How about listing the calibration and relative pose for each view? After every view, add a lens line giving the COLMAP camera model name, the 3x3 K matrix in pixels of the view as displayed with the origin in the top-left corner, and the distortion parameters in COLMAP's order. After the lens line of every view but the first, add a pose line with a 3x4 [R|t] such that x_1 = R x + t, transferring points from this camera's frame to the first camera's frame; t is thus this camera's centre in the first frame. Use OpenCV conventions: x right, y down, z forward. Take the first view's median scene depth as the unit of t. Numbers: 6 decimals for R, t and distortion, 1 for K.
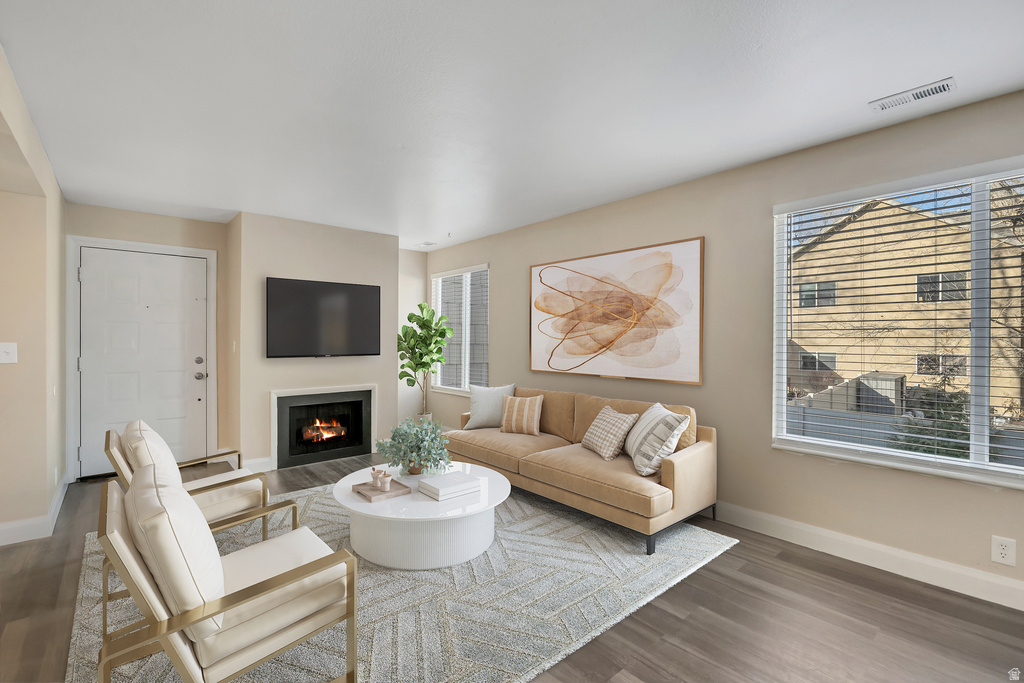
lens RADIAL K [[464.3, 0, 515.9], [0, 464.3, 347.2], [0, 0, 1]] dist [-0.004082, -0.001138]
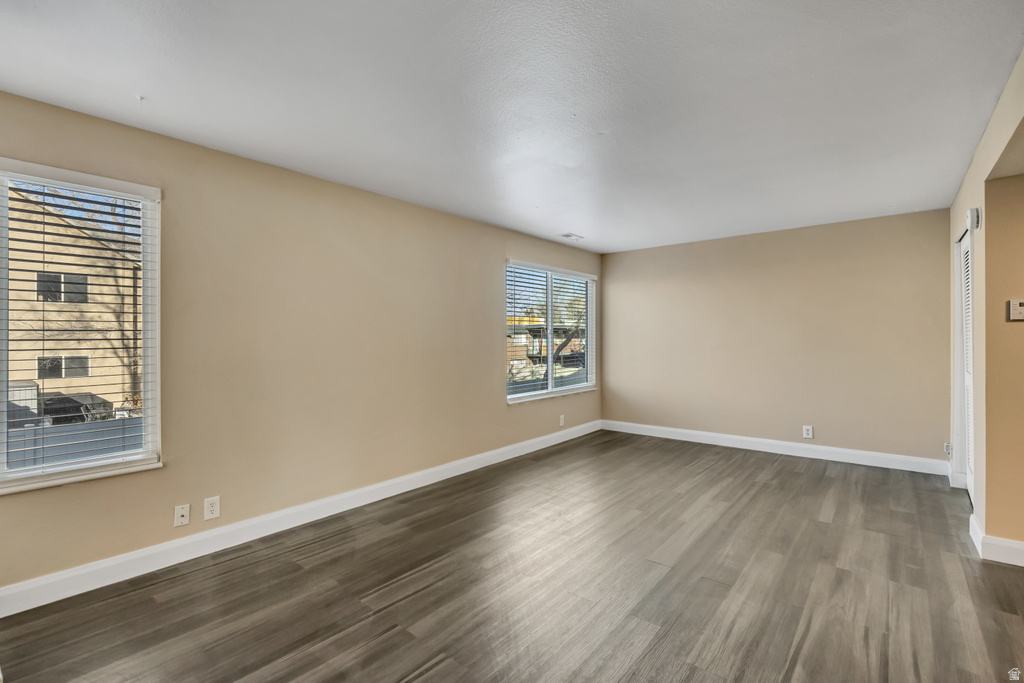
lens RADIAL K [[464.3, 0, 516.4], [0, 464.3, 338.6], [0, 0, 1]] dist [-0.004082, -0.001138]
pose [[-0.145630, 0.000210, 0.989339, -0.183459], [0.023247, 0.999725, 0.003210, -0.004019], [-0.989066, 0.023466, -0.145595, 0.202907]]
